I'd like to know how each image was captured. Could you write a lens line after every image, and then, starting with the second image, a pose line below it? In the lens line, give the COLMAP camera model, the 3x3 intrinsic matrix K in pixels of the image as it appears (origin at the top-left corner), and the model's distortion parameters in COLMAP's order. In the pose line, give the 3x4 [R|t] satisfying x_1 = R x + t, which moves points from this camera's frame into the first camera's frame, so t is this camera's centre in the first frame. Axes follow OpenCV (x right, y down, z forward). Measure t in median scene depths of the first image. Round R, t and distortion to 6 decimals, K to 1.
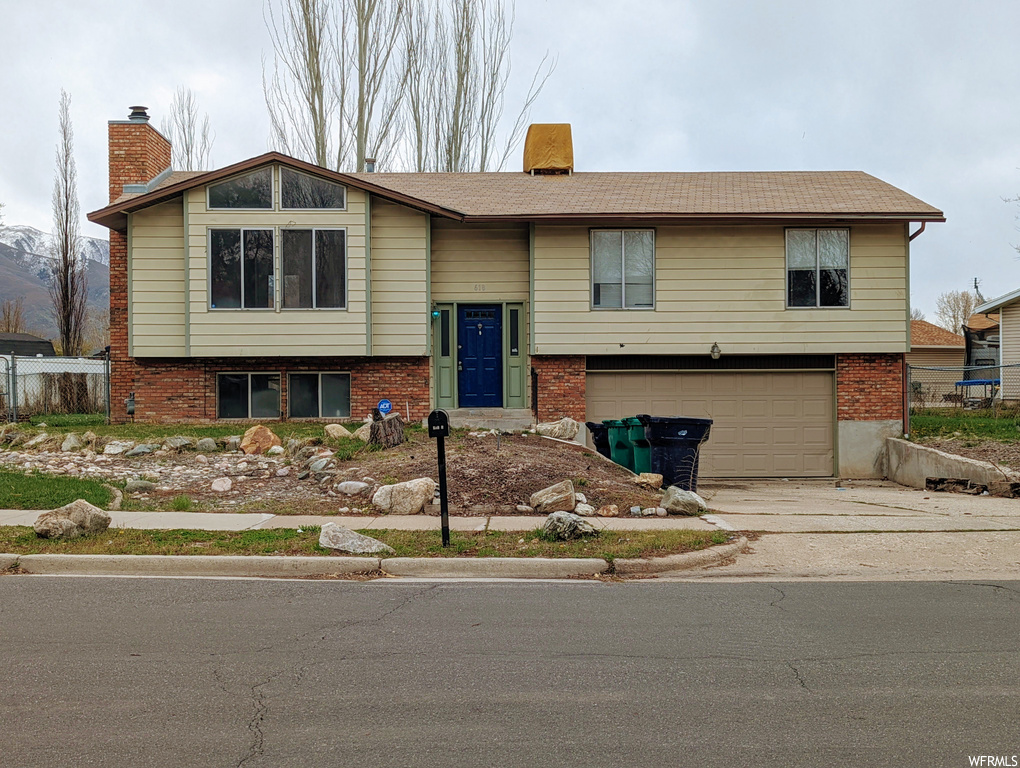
lens RADIAL K [[1228.9, 0, 510.5], [0, 1228.9, 383.1], [0, 0, 1]] dist [0.037480, 0.000000]
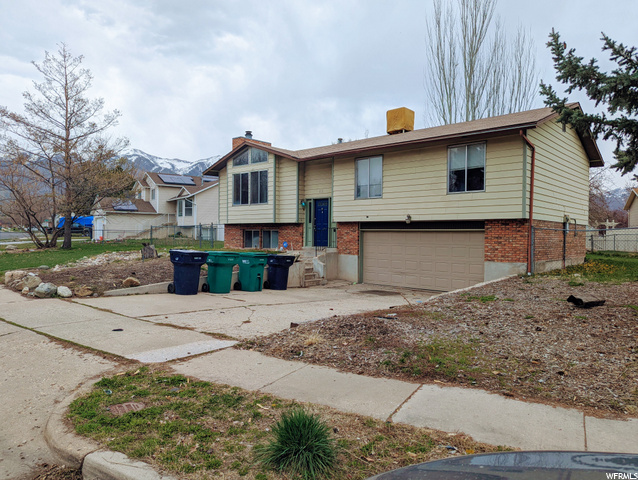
lens RADIAL K [[452.3, 0, 318.8], [0, 452.3, 239.7], [0, 0, 1]] dist [0.007521, 0.000492]
pose [[0.703149, 0.019966, -0.710762, 0.548108], [-0.014724, 0.999800, 0.013519, -0.002653], [0.710890, 0.000960, 0.703303, 0.437999]]
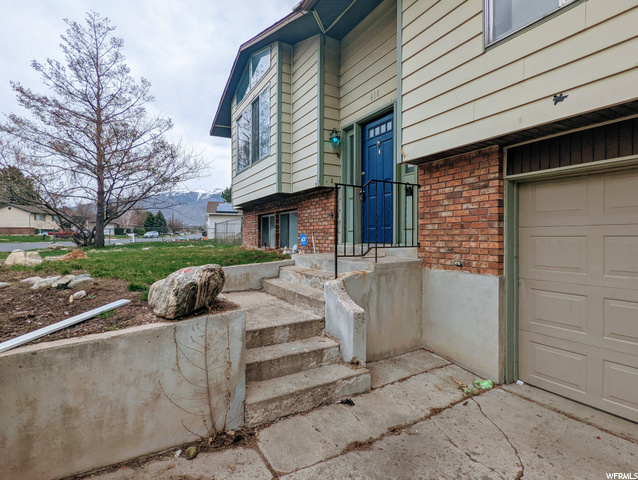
lens RADIAL K [[326.0, 0, 313.5], [0, 326.0, 237.8], [0, 0, 1]] dist [0.000676, 0.000120]
pose [[0.436124, 0.004819, -0.899874, 0.152290], [-0.003711, 0.999987, 0.003556, 0.015617], [0.899879, 0.001789, 0.436136, 0.878787]]
